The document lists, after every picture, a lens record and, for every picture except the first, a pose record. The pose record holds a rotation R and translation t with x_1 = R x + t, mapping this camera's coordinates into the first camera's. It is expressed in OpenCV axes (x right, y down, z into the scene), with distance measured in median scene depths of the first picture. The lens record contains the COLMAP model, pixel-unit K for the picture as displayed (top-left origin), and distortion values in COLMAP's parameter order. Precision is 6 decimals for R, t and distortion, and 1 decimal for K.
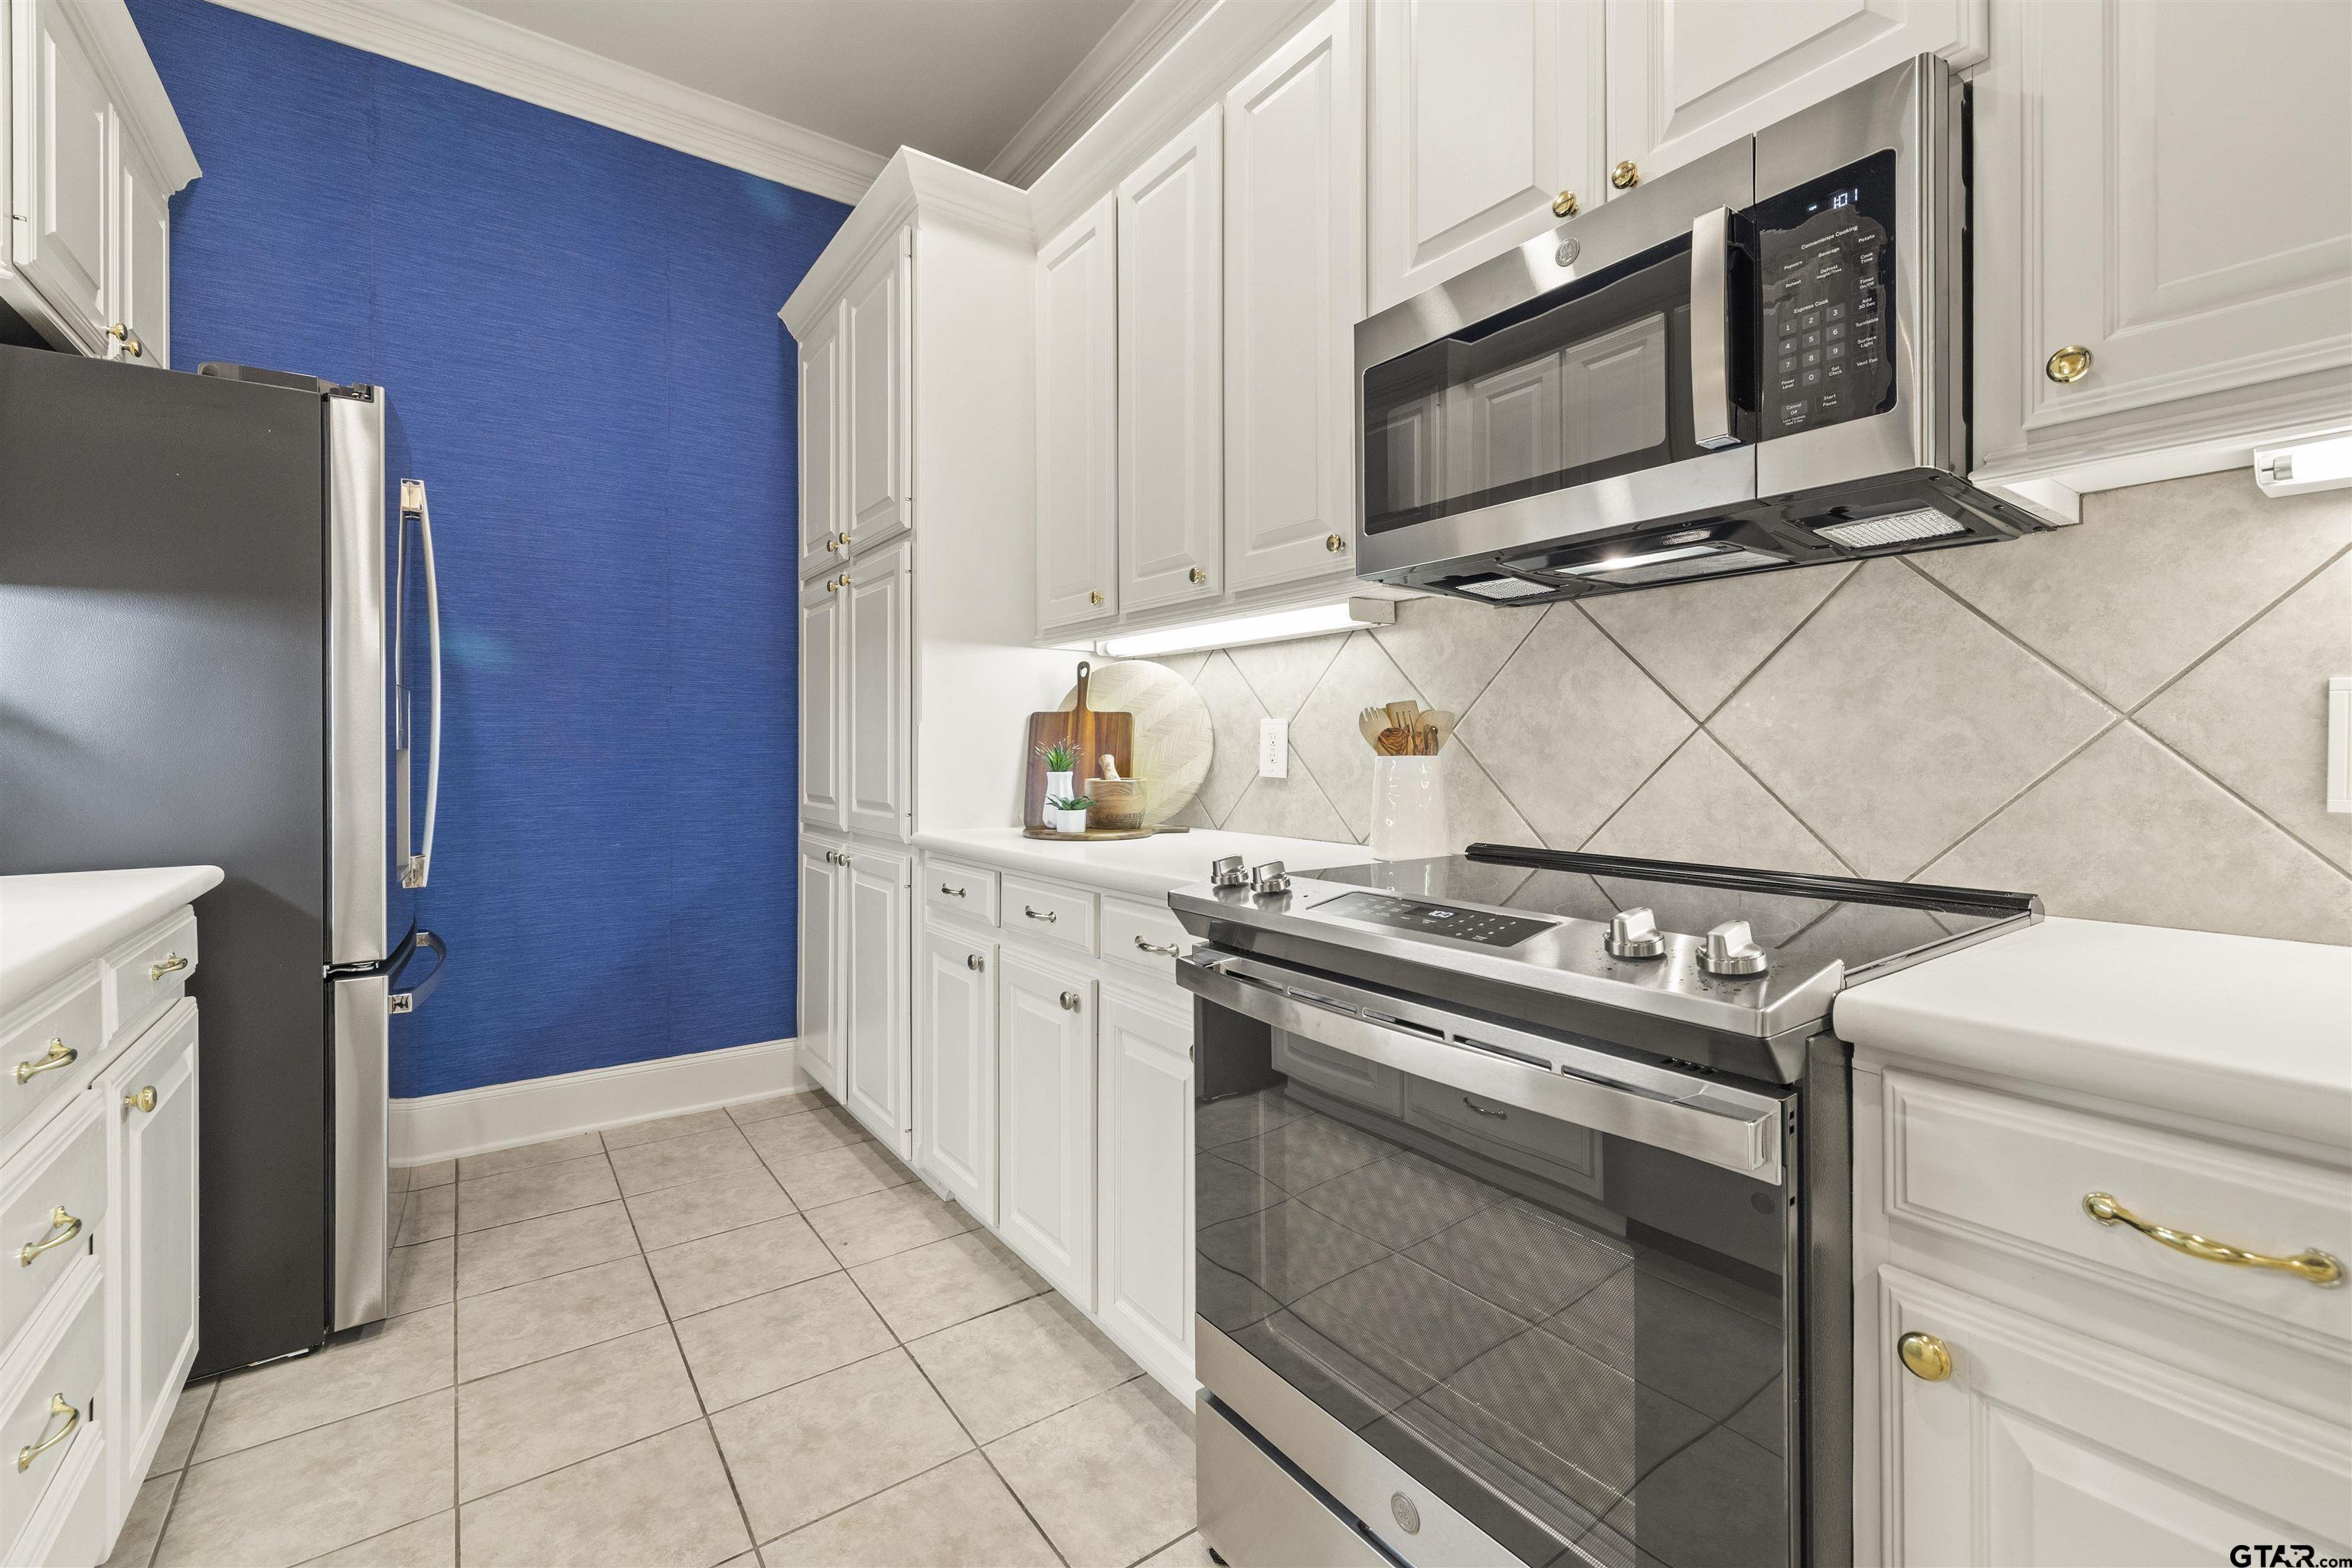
lens RADIAL K [[996.3, 0, 1171.4], [0, 996.3, 754.8], [0, 0, 1]] dist [0.006934, -0.000139]
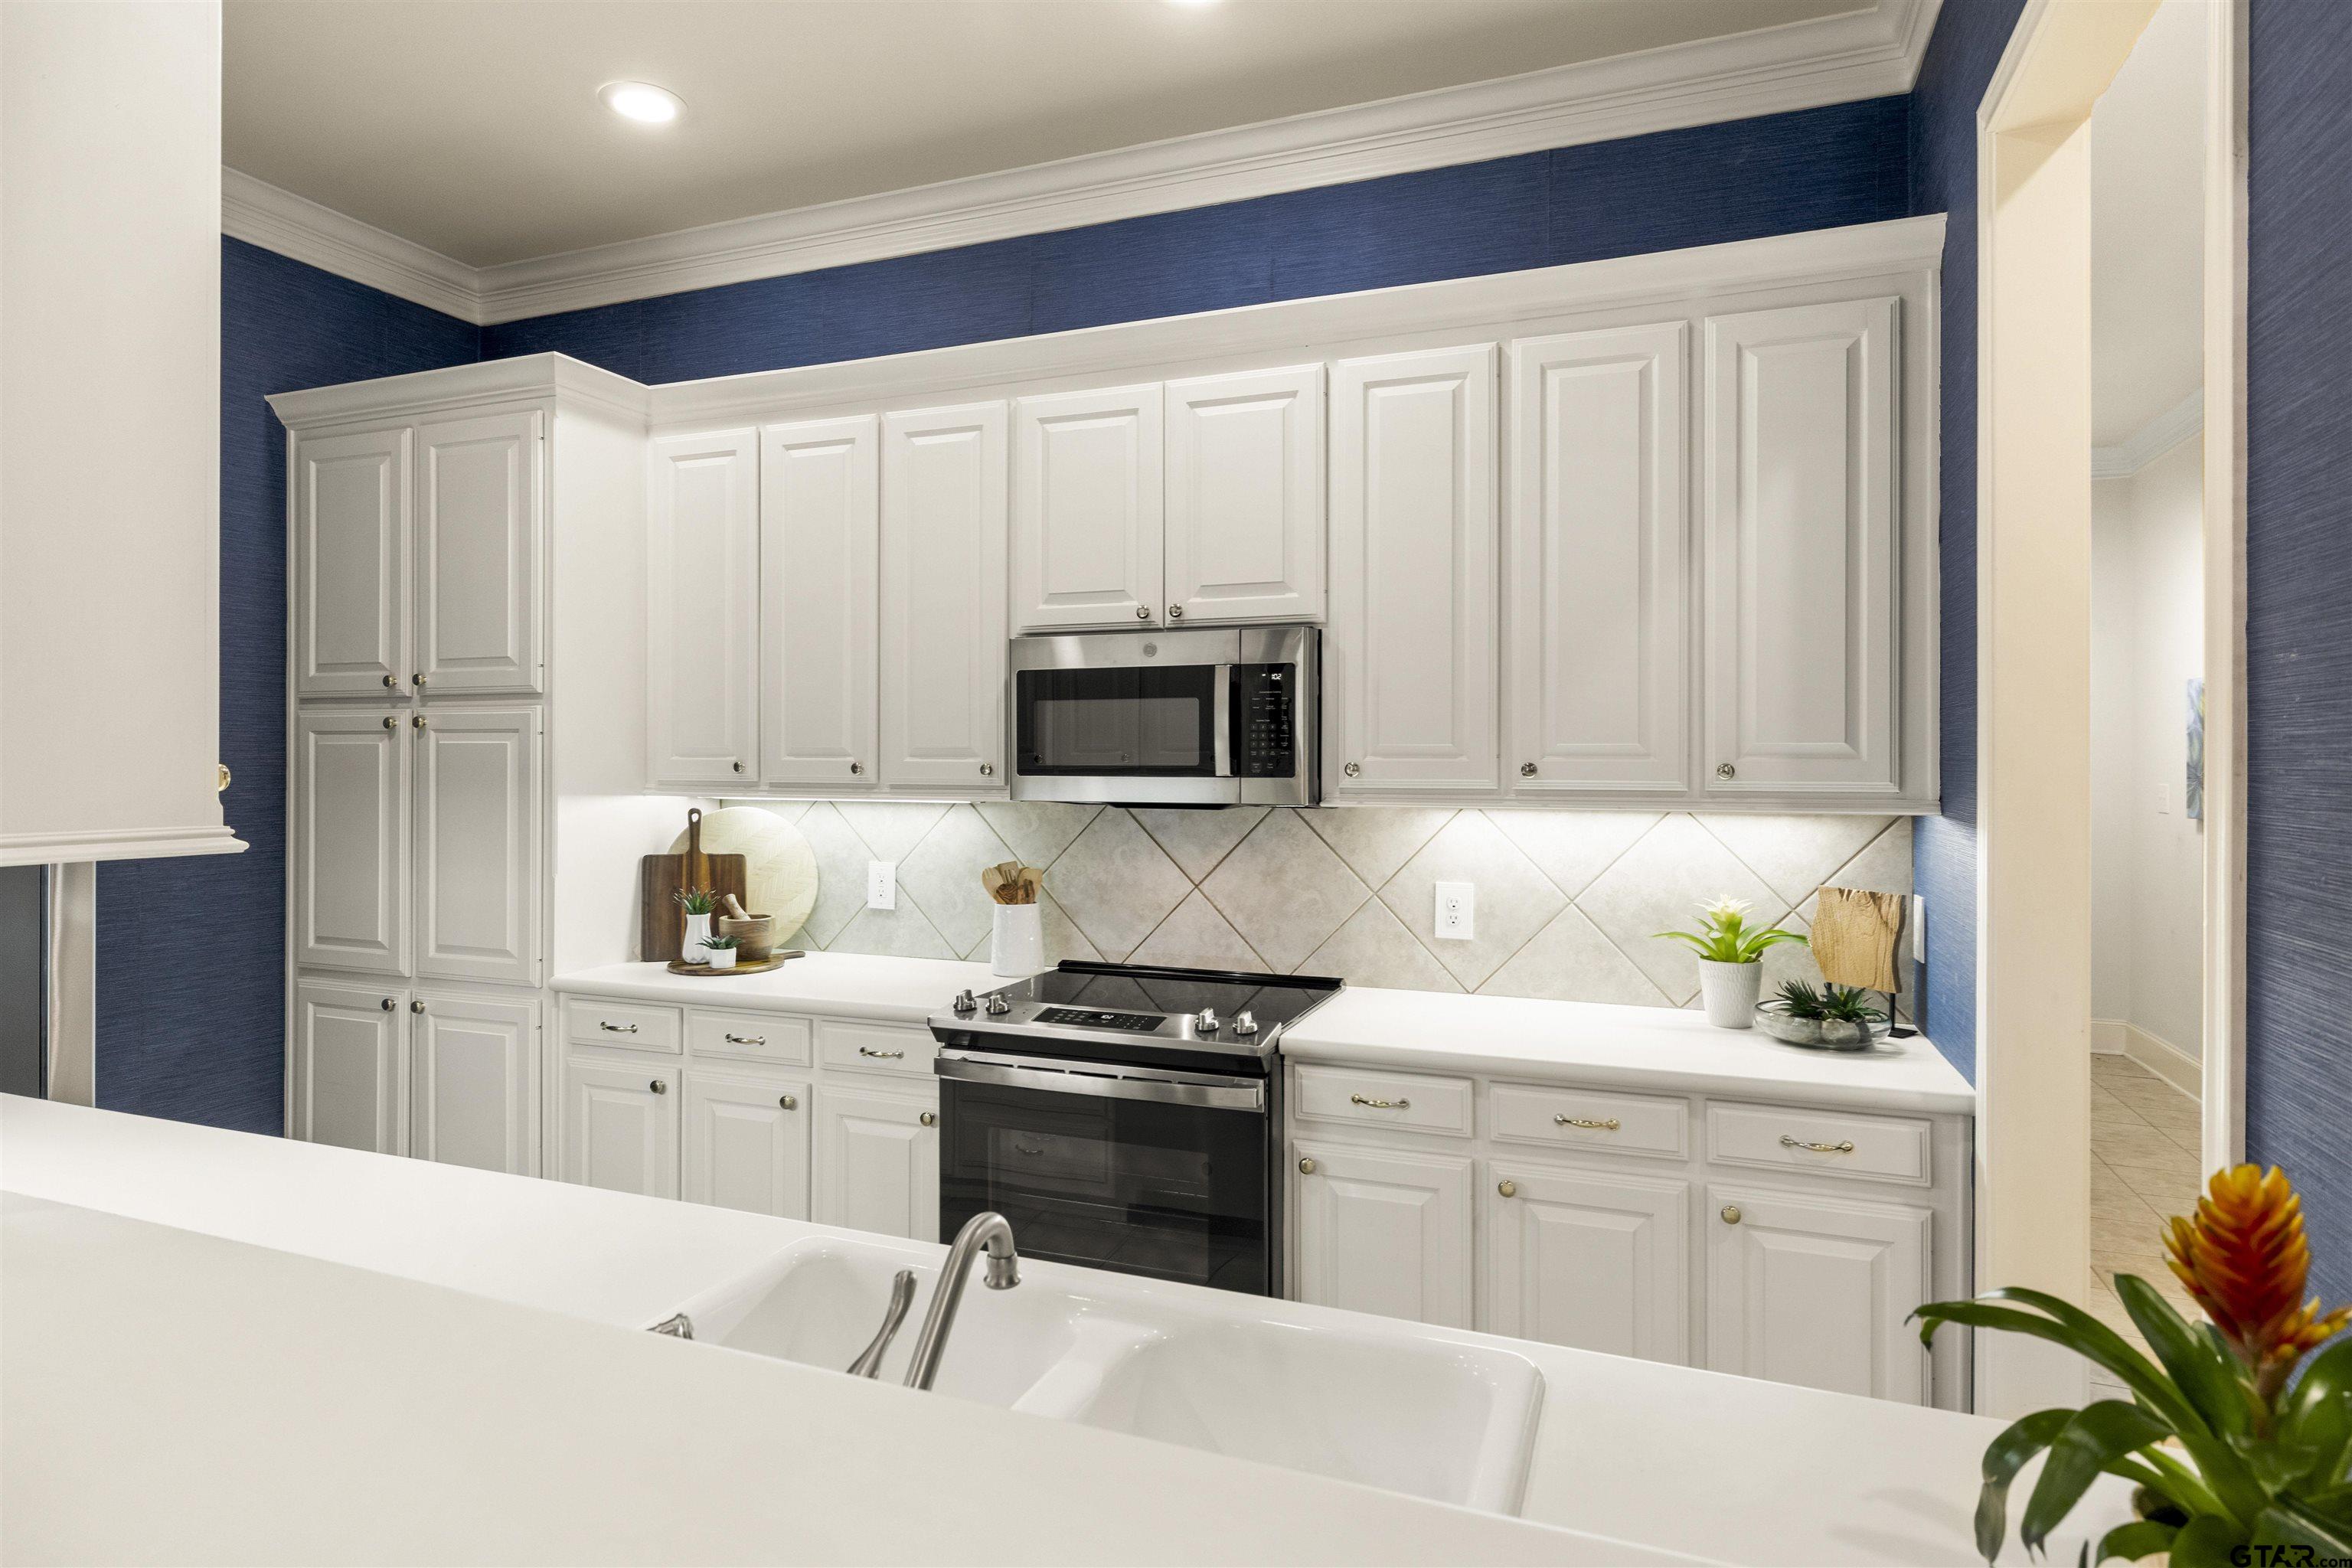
lens RADIAL K [[1288.1, 0, 1177.4], [0, 1288.1, 774.9], [0, 0, 1]] dist [0.007305, 0.002182]
pose [[0.841824, -0.001146, 0.539751, -0.616552], [-0.001100, 0.999992, 0.003839, -0.204755], [-0.539751, -0.003825, 0.841816, -0.753494]]
